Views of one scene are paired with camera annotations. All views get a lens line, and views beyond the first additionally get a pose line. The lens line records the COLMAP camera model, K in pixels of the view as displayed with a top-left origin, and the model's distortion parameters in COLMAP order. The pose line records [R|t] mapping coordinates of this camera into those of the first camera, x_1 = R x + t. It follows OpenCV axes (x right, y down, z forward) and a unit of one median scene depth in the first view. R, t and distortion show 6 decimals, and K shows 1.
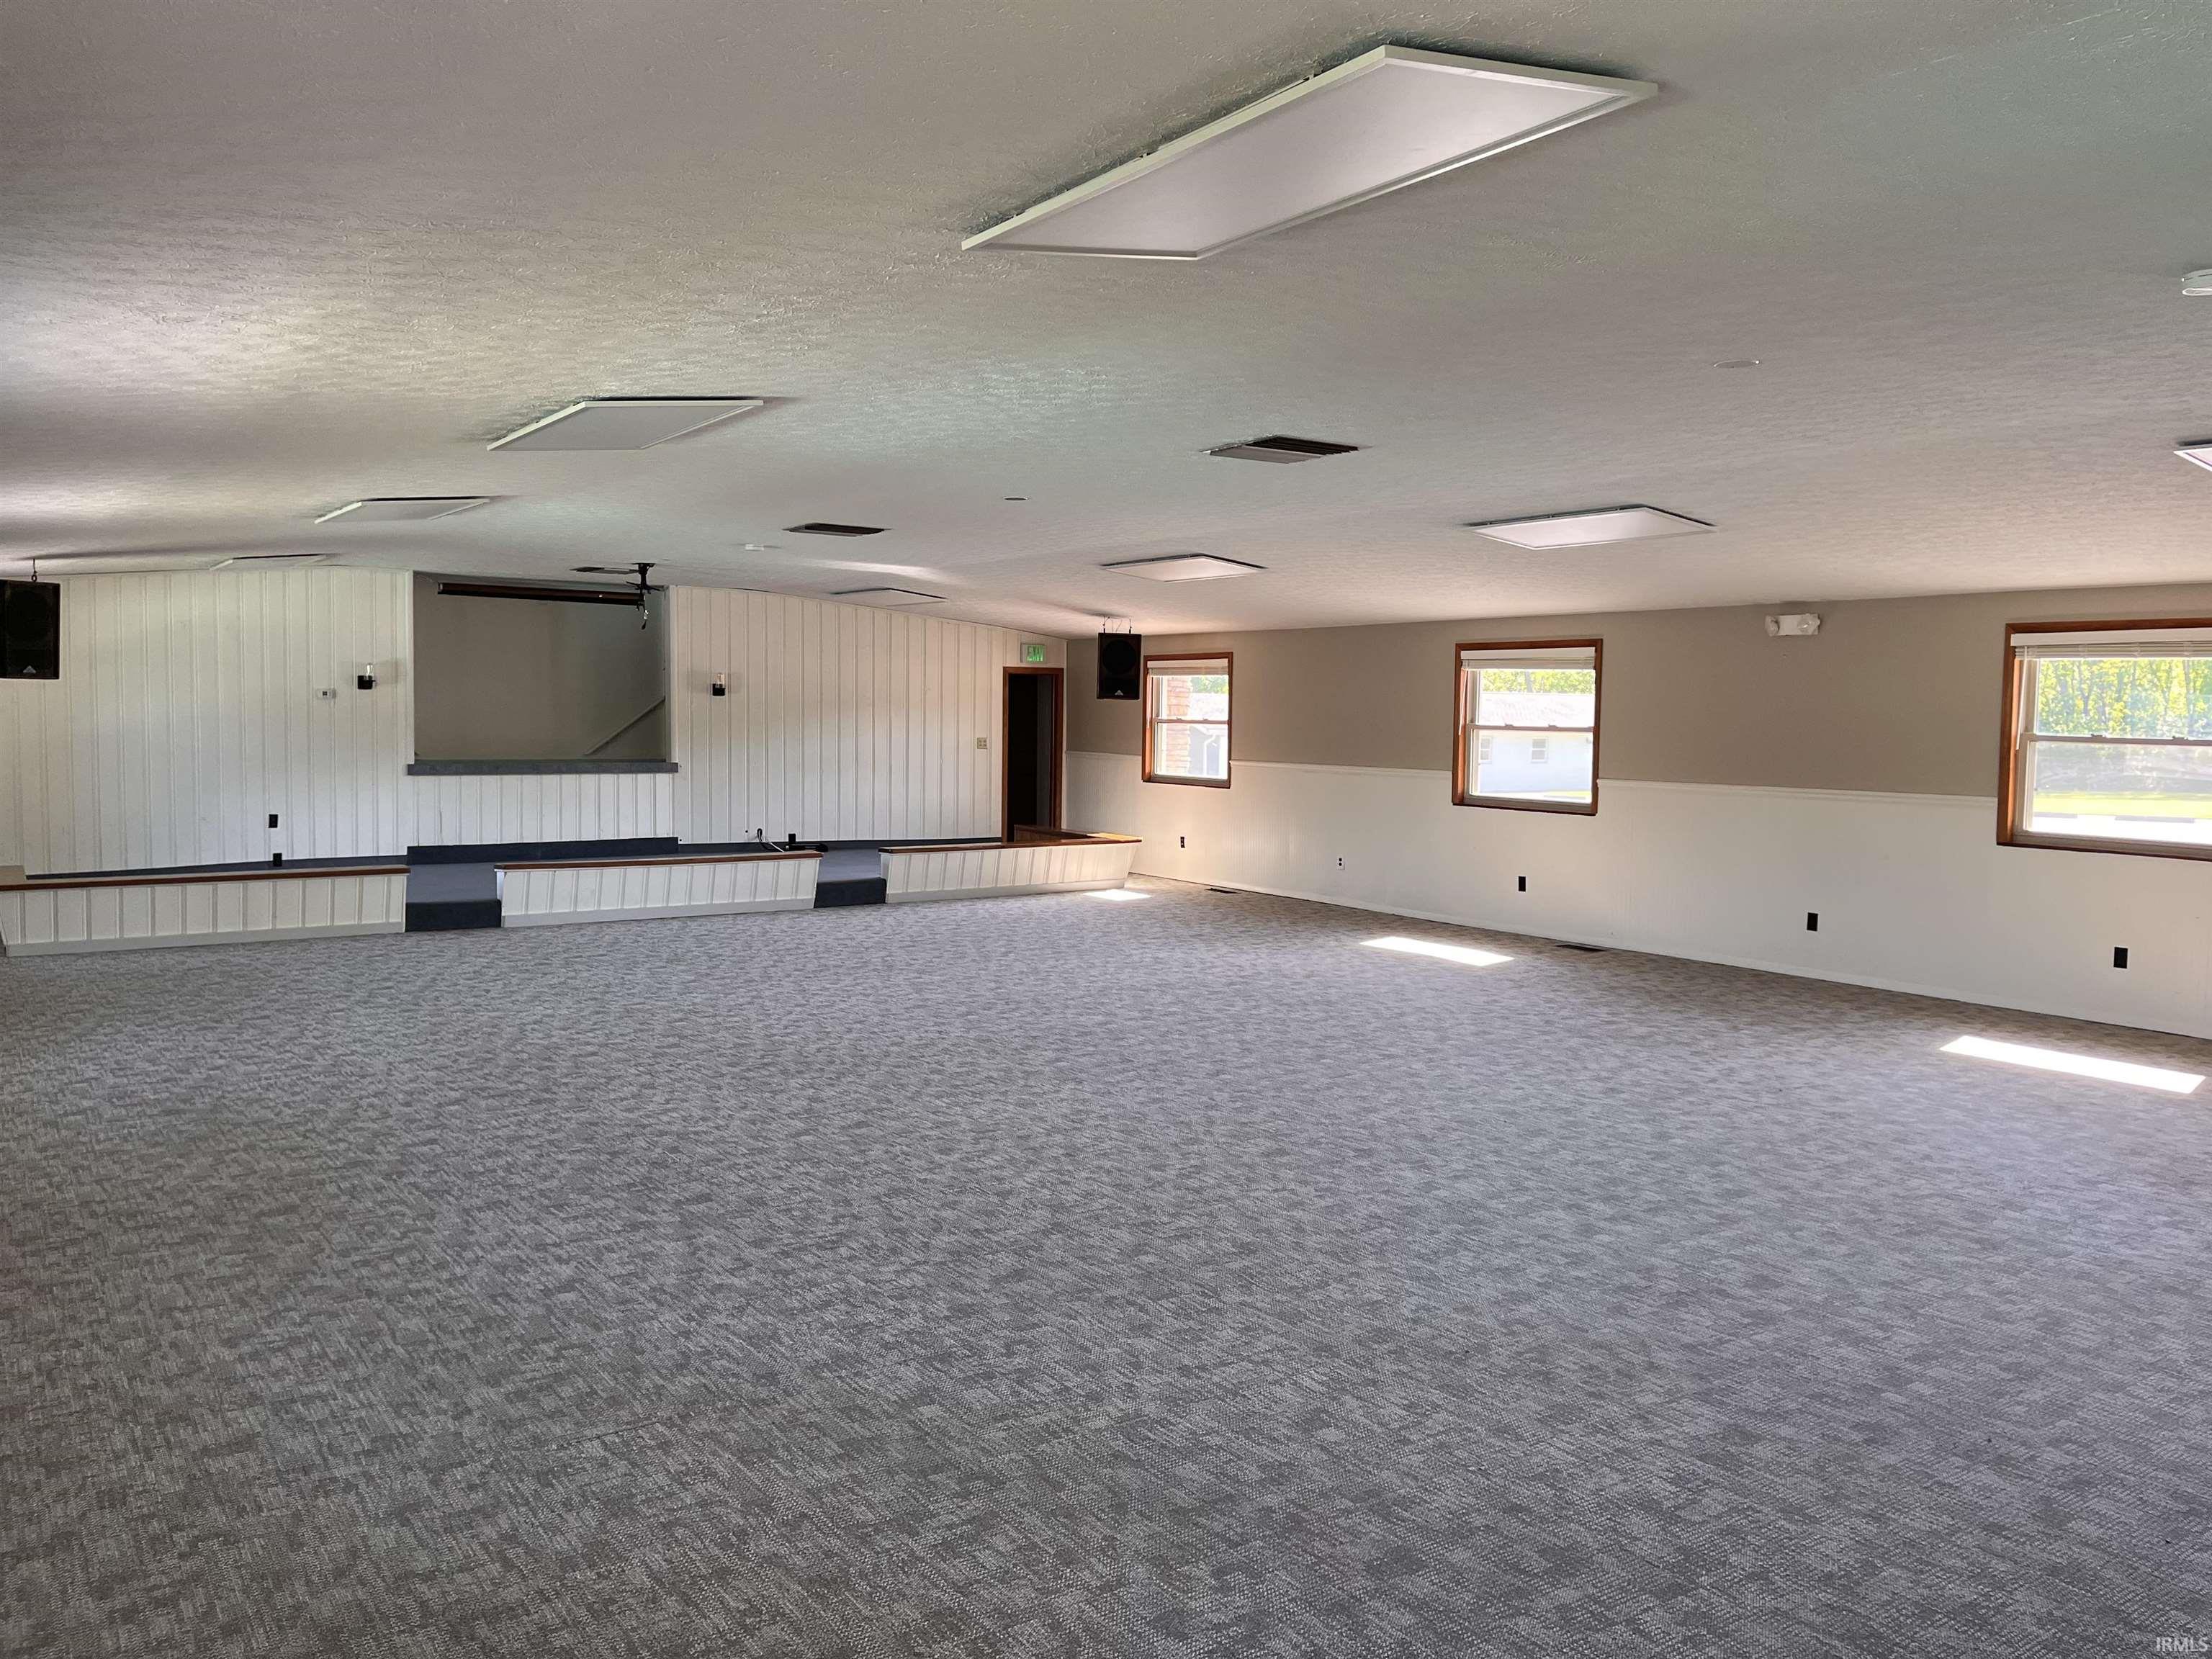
lens RADIAL K [[1638.1, 0, 1106.0], [0, 1638.1, 829.5], [0, 0, 1]] dist [0.064234, -0.083482]
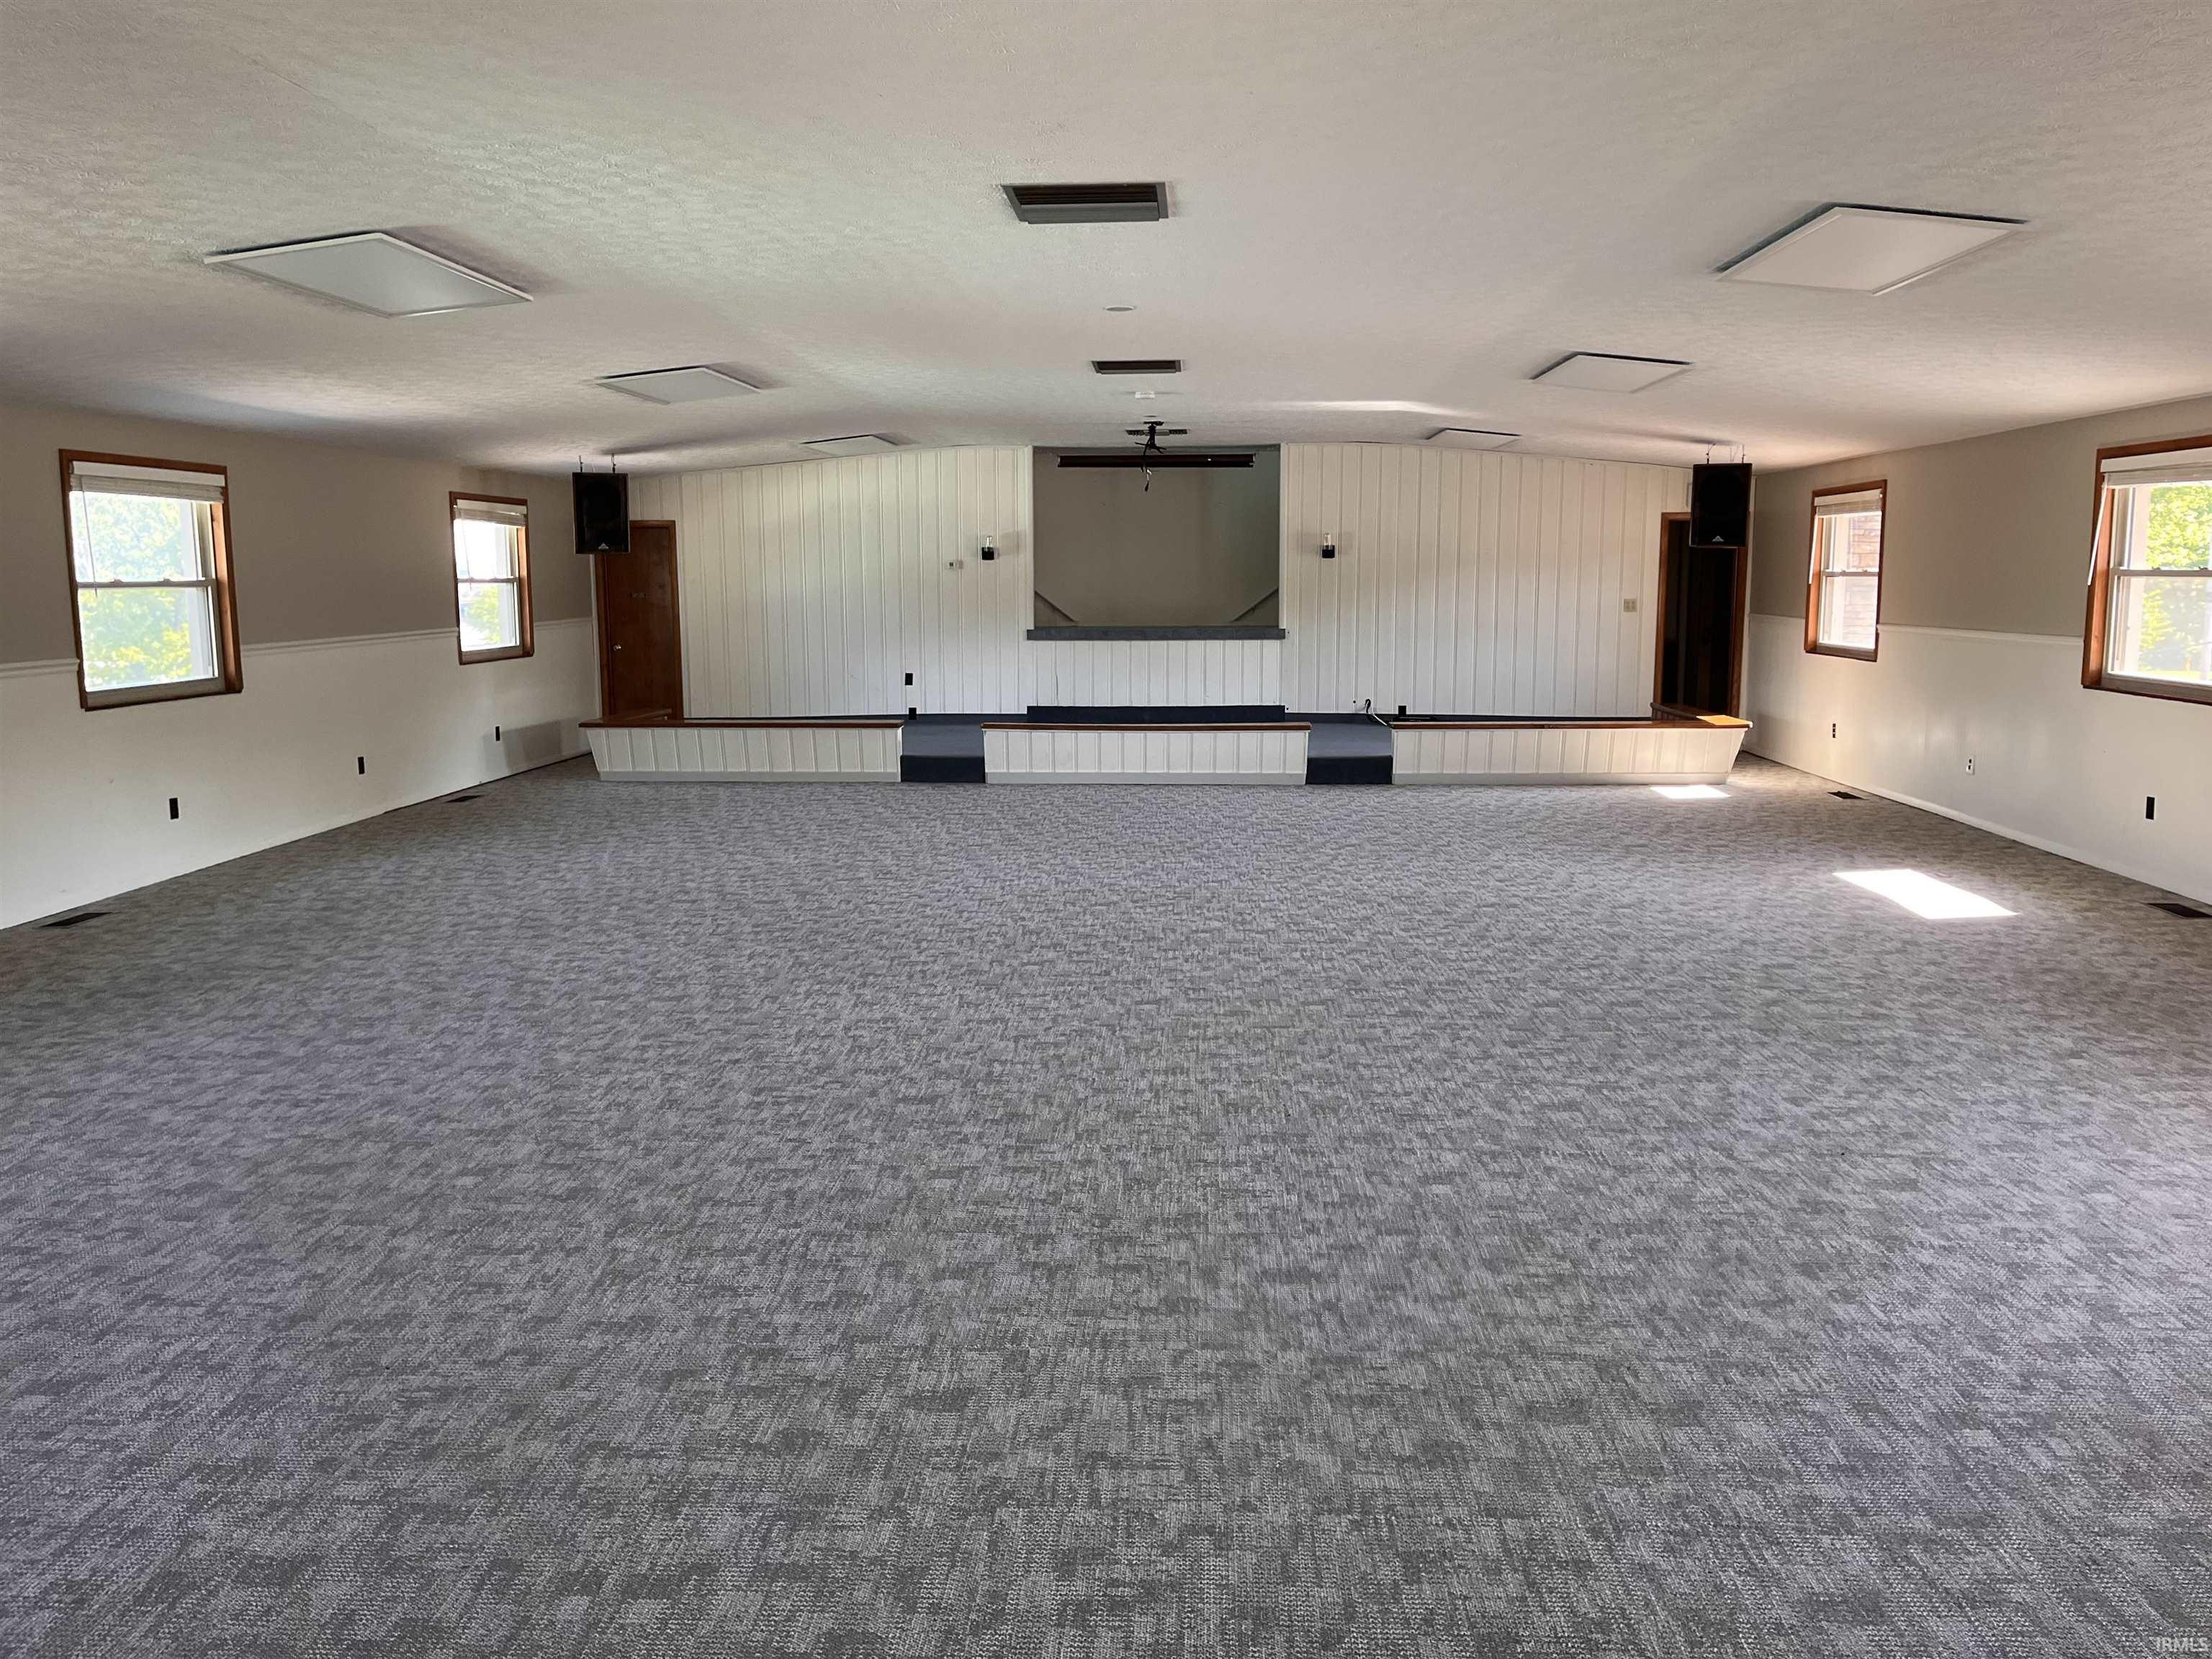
lens RADIAL K [[1638.1, 0, 1106.0], [0, 1638.1, 829.5], [0, 0, 1]] dist [0.064234, -0.083482]
pose [[0.794843, 0.075721, -0.602072, 0.343141], [-0.029221, 0.995809, 0.086663, -0.004585], [0.606111, -0.051291, 0.793725, 0.219907]]
